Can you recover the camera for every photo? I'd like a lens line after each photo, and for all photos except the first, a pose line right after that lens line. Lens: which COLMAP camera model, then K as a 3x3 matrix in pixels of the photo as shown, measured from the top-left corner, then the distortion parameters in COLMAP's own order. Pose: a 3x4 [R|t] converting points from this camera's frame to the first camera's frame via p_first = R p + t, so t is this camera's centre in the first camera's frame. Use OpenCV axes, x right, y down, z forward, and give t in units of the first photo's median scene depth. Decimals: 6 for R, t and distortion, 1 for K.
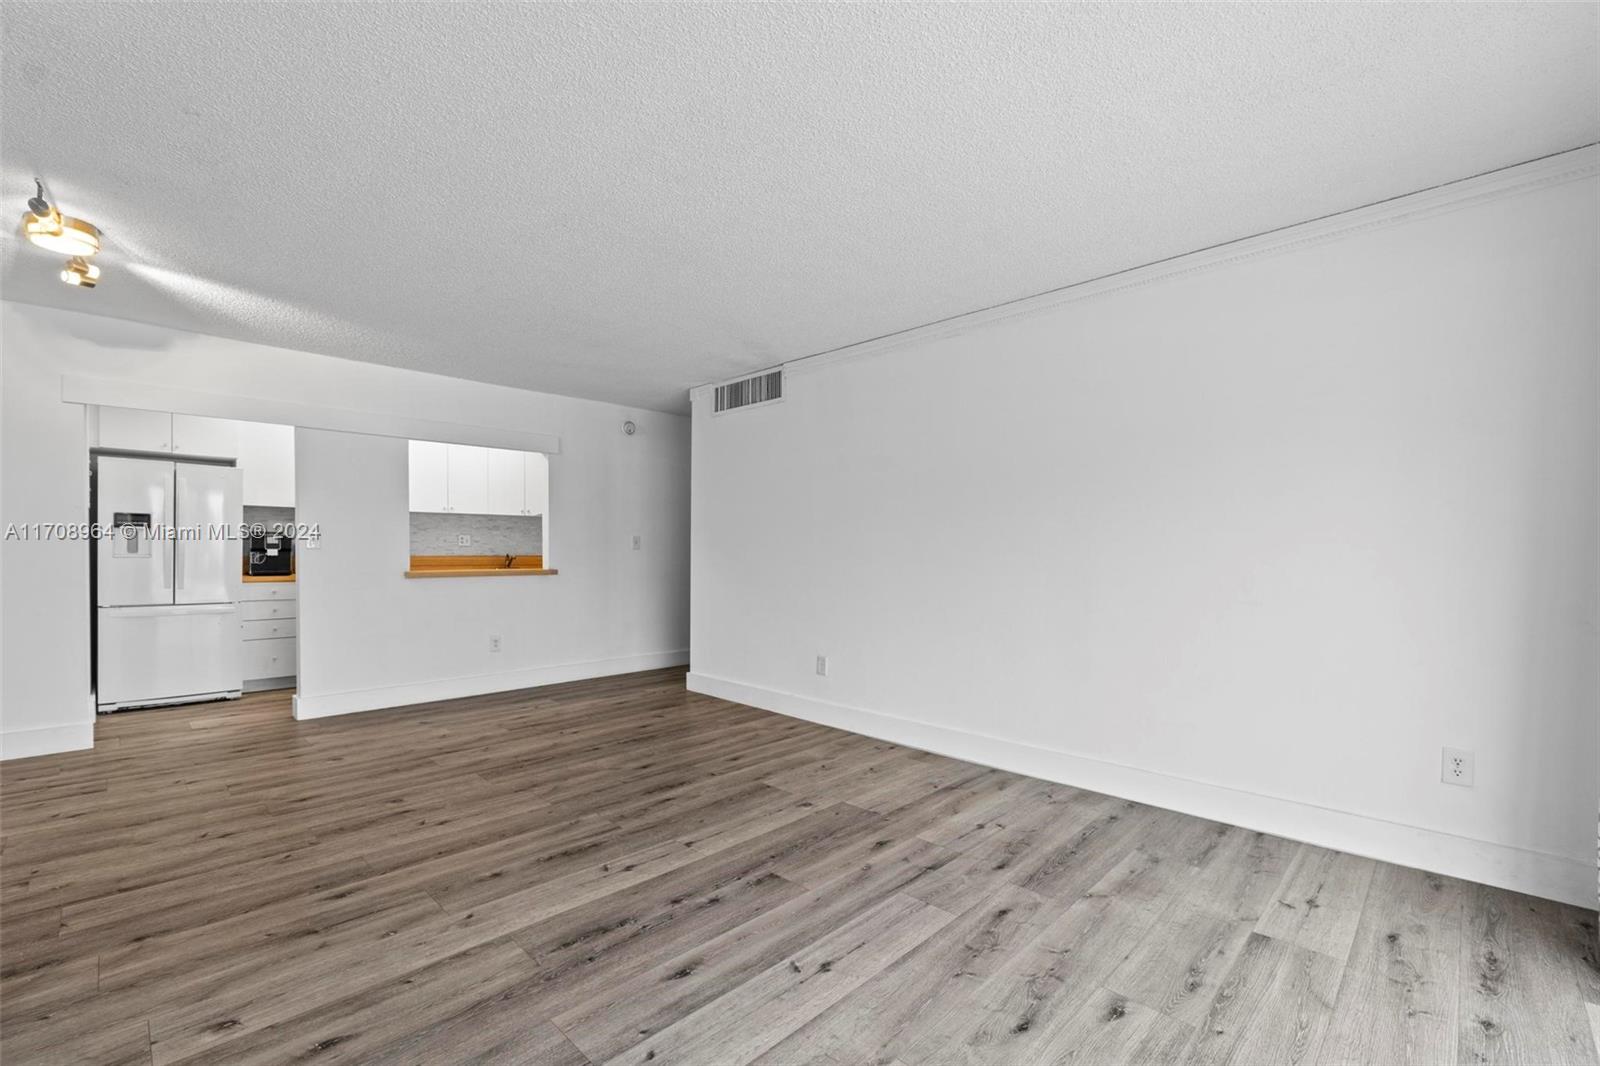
lens RADIAL K [[683.2, 0, 796.9], [0, 683.2, 553.5], [0, 0, 1]] dist [-0.003768, -0.000700]
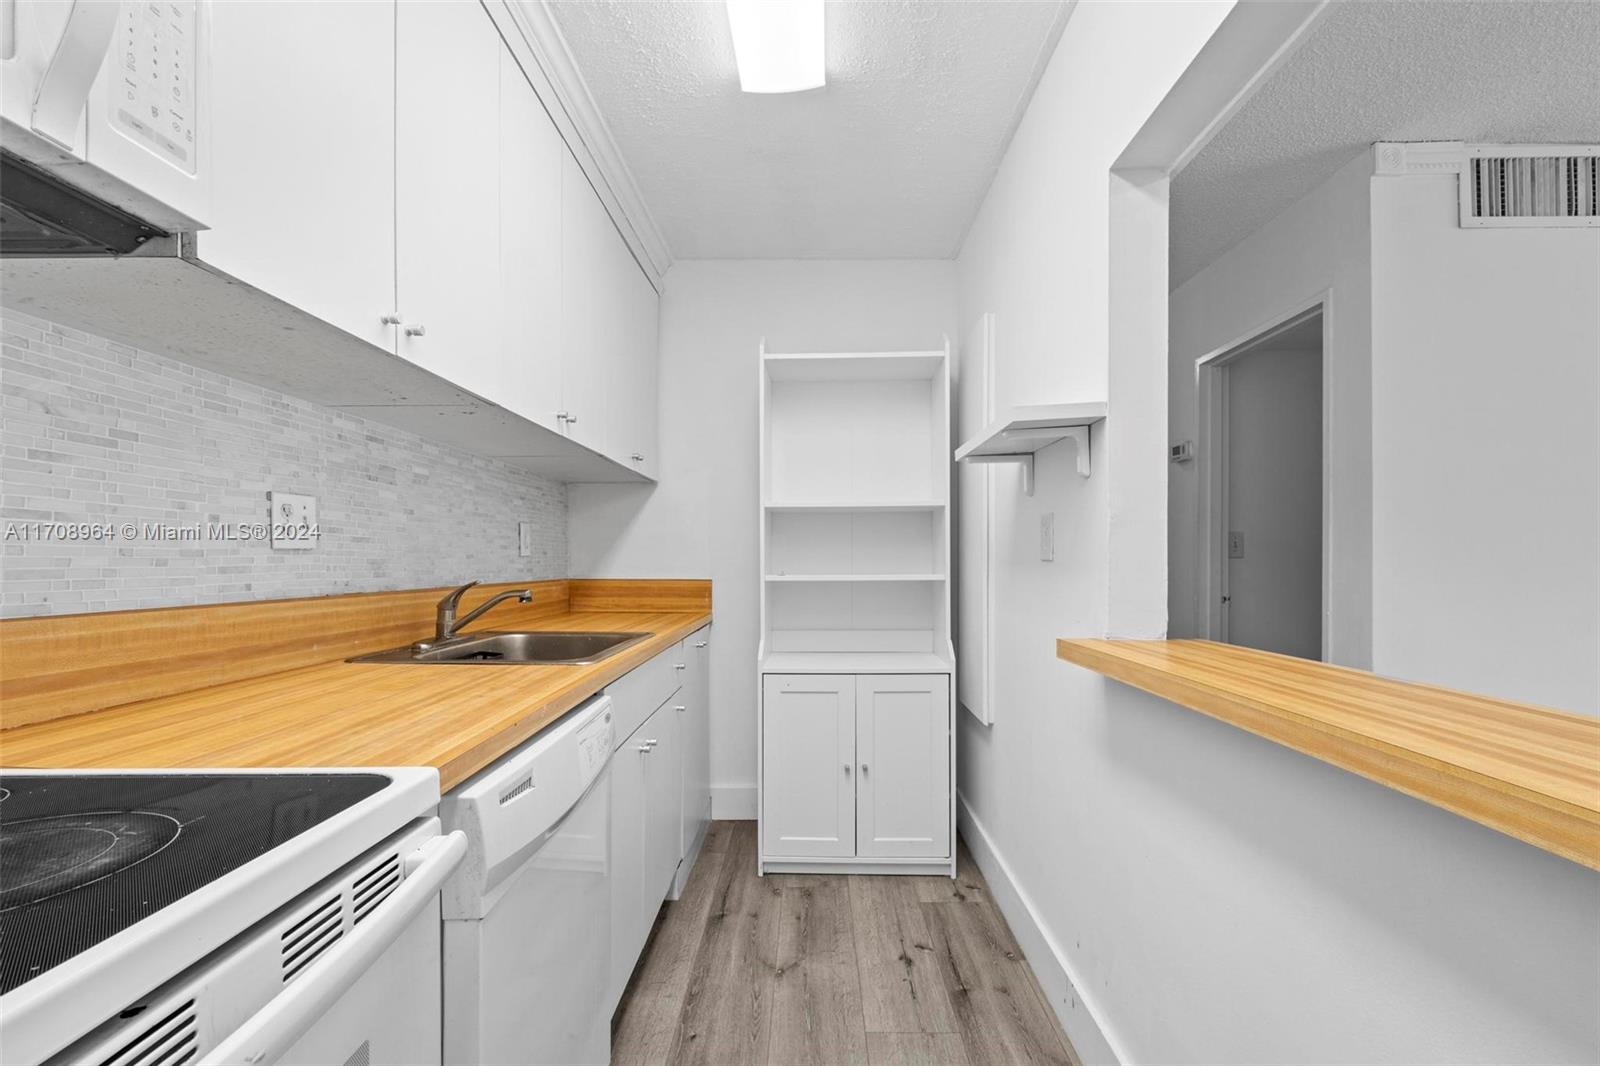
lens RADIAL K [[683.2, 0, 796.9], [0, 683.2, 553.5], [0, 0, 1]] dist [-0.003768, -0.000700]
pose [[0.733140, -0.001810, 0.680075, -1.158360], [0.011308, 0.999891, -0.009530, -0.014109], [-0.679984, 0.014677, 0.733080, 1.672214]]
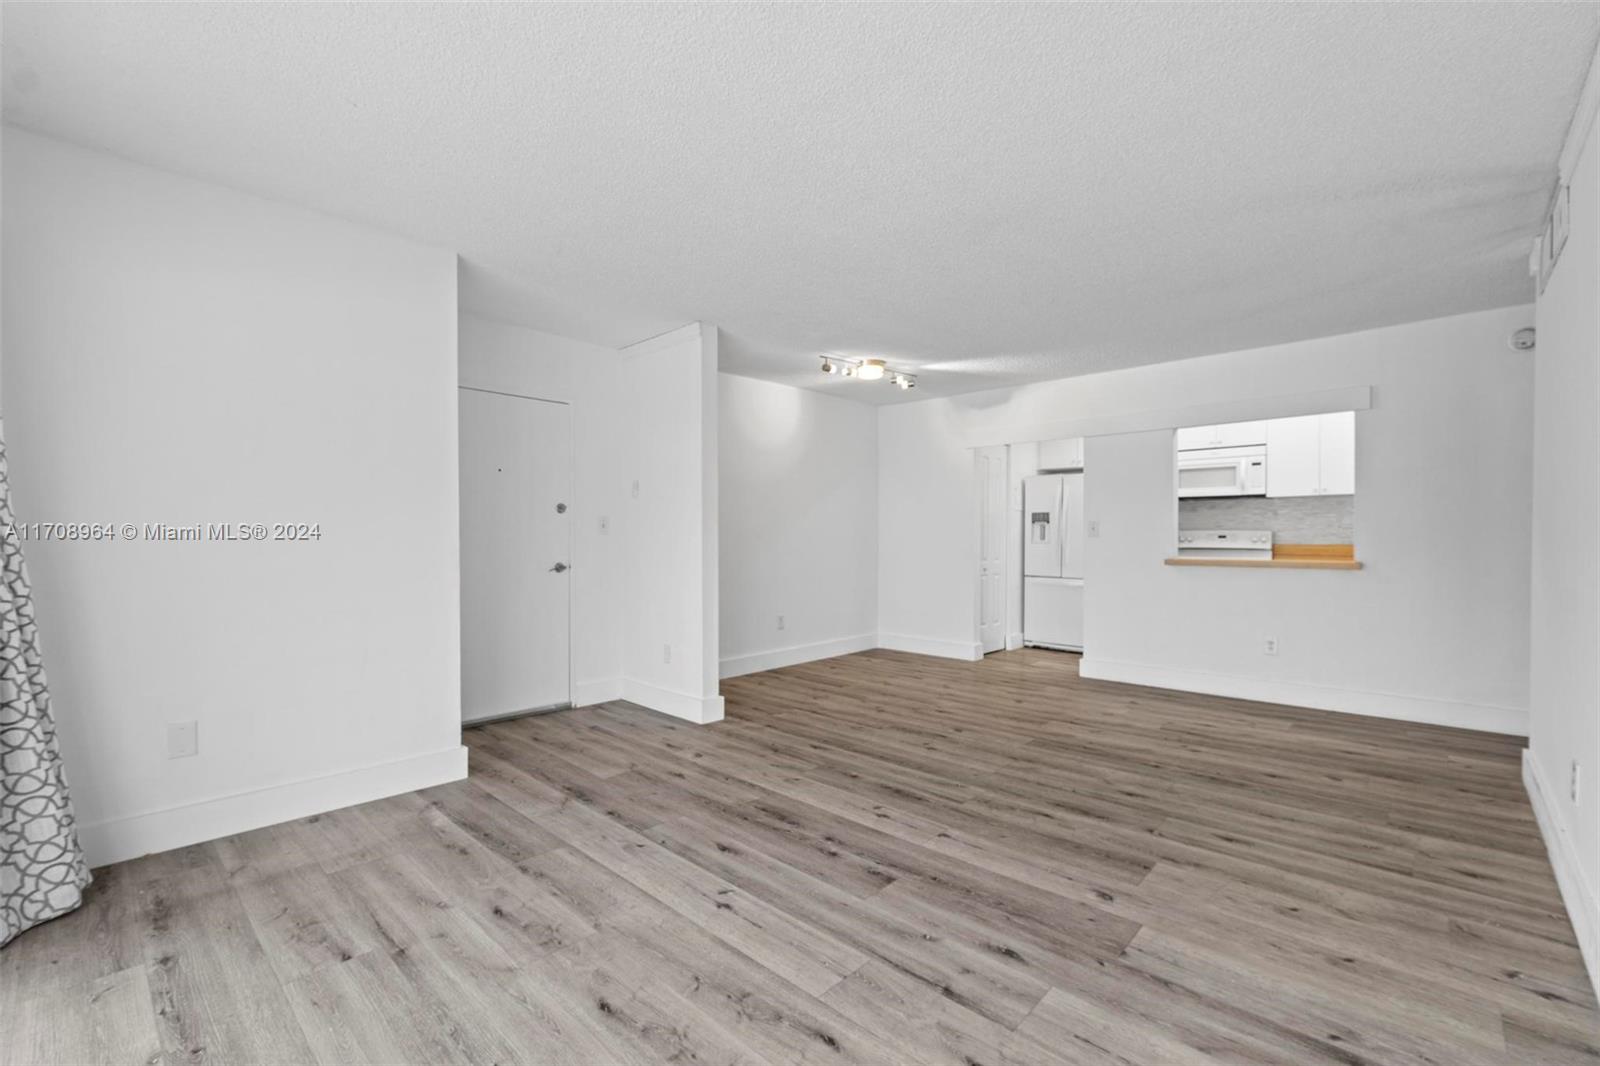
lens RADIAL K [[683.2, 0, 796.9], [0, 683.2, 553.5], [0, 0, 1]] dist [-0.003768, -0.000700]
pose [[0.024162, 0.020057, -0.999507, 0.696939], [-0.005565, 0.999786, 0.019928, 0.001793], [0.999693, 0.005081, 0.024269, 0.656878]]
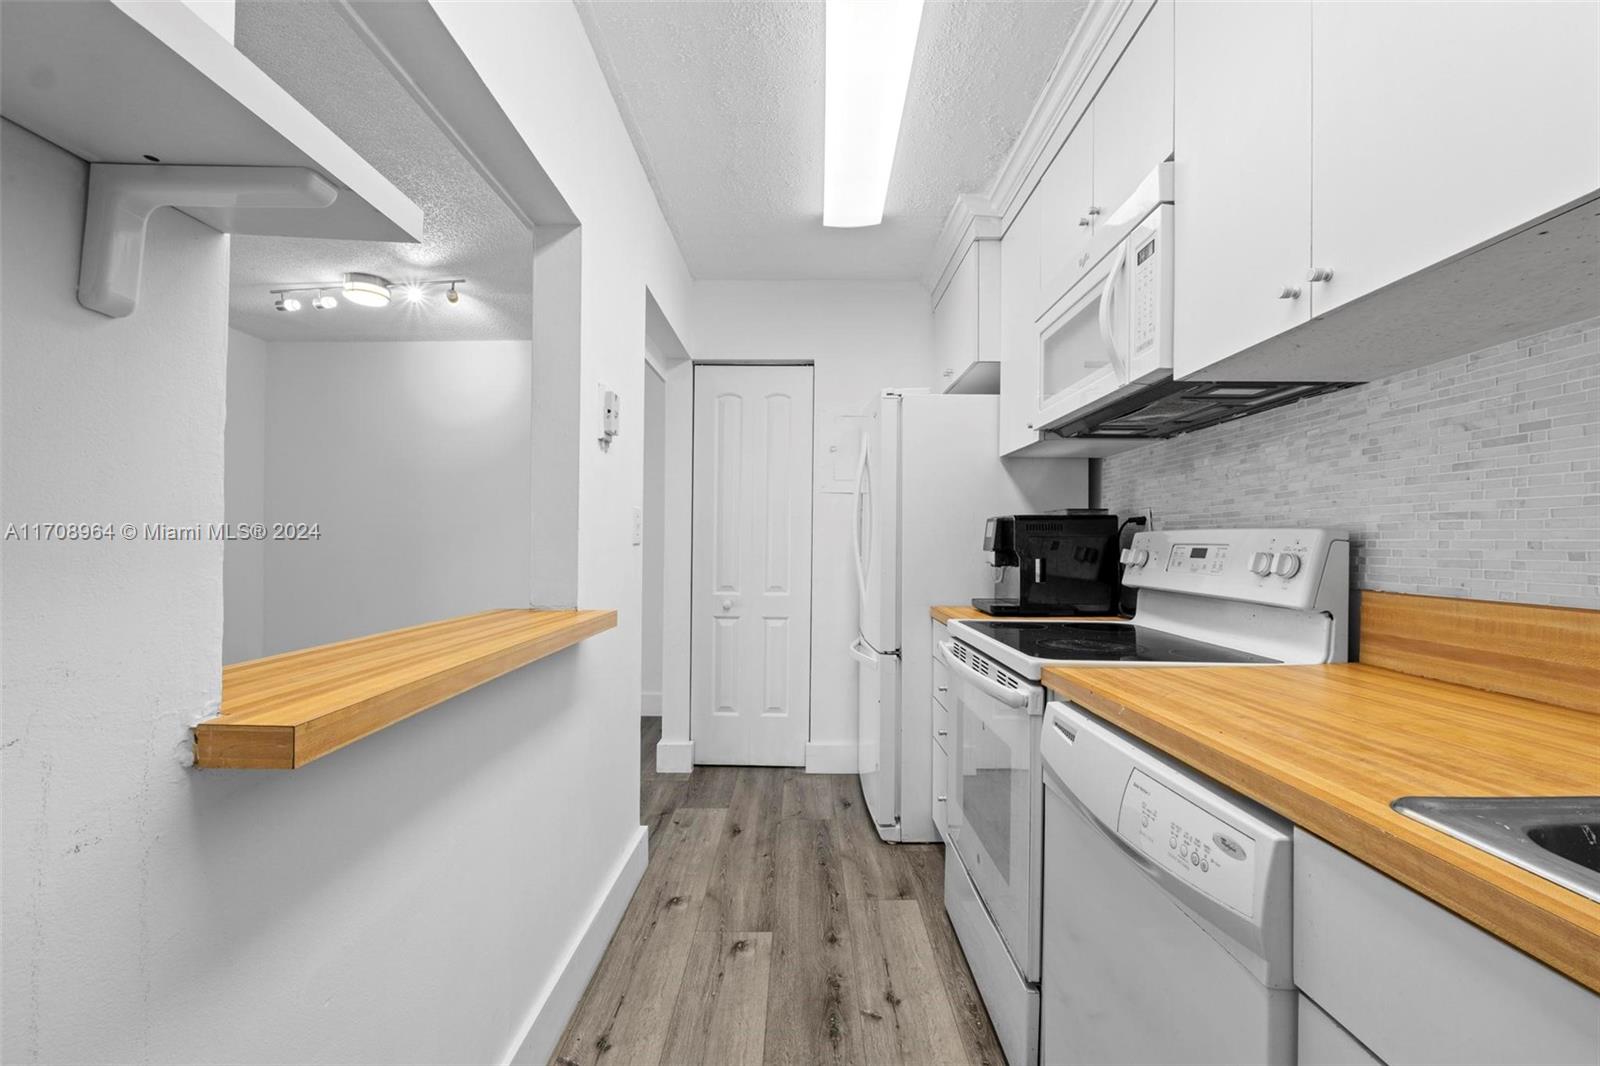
lens RADIAL K [[683.2, 0, 796.9], [0, 683.2, 553.5], [0, 0, 1]] dist [-0.003768, -0.000700]
pose [[-0.719006, -0.005684, -0.694981, -0.674205], [-0.020305, 0.999711, 0.012830, -0.014631], [0.694708, 0.023337, -0.718914, 2.144938]]
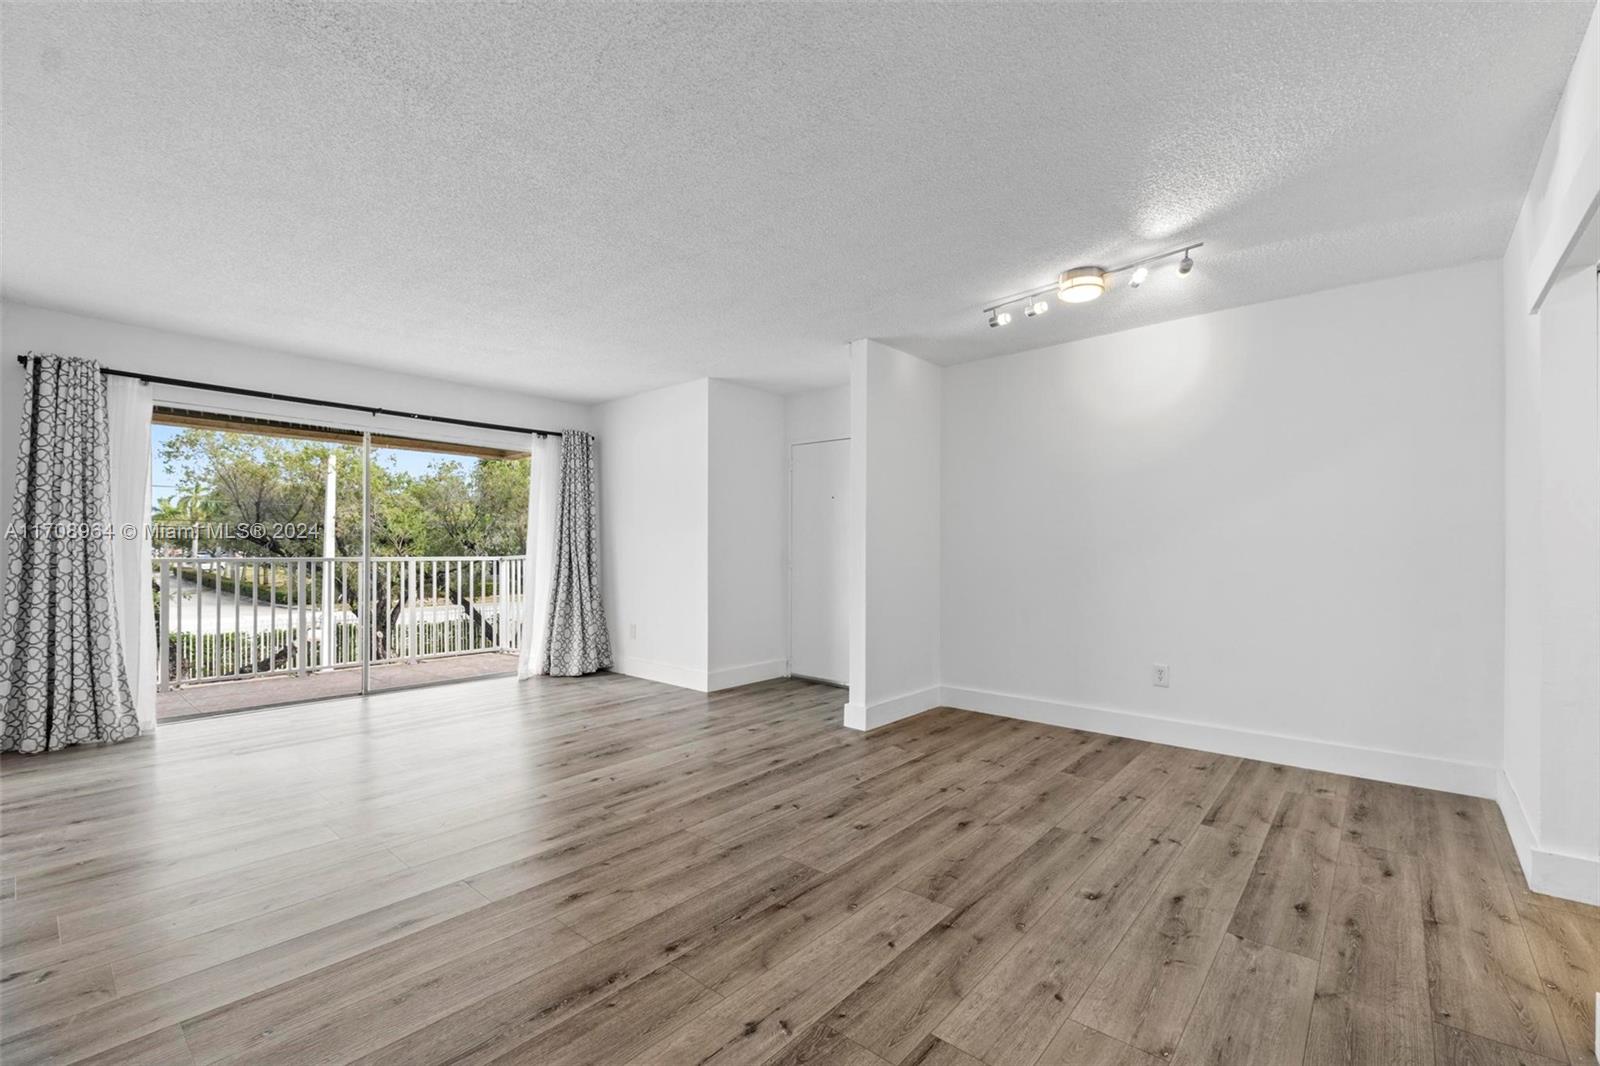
lens RADIAL K [[683.1, 0, 800.0], [0, 683.1, 544.7], [0, 0, 1]] dist [-0.002010, -0.000199]
pose [[-0.997925, -0.010426, -0.063533, -0.445148], [-0.010546, 0.999943, 0.001556, -0.009242], [0.063513, 0.002223, -0.997979, 1.884987]]
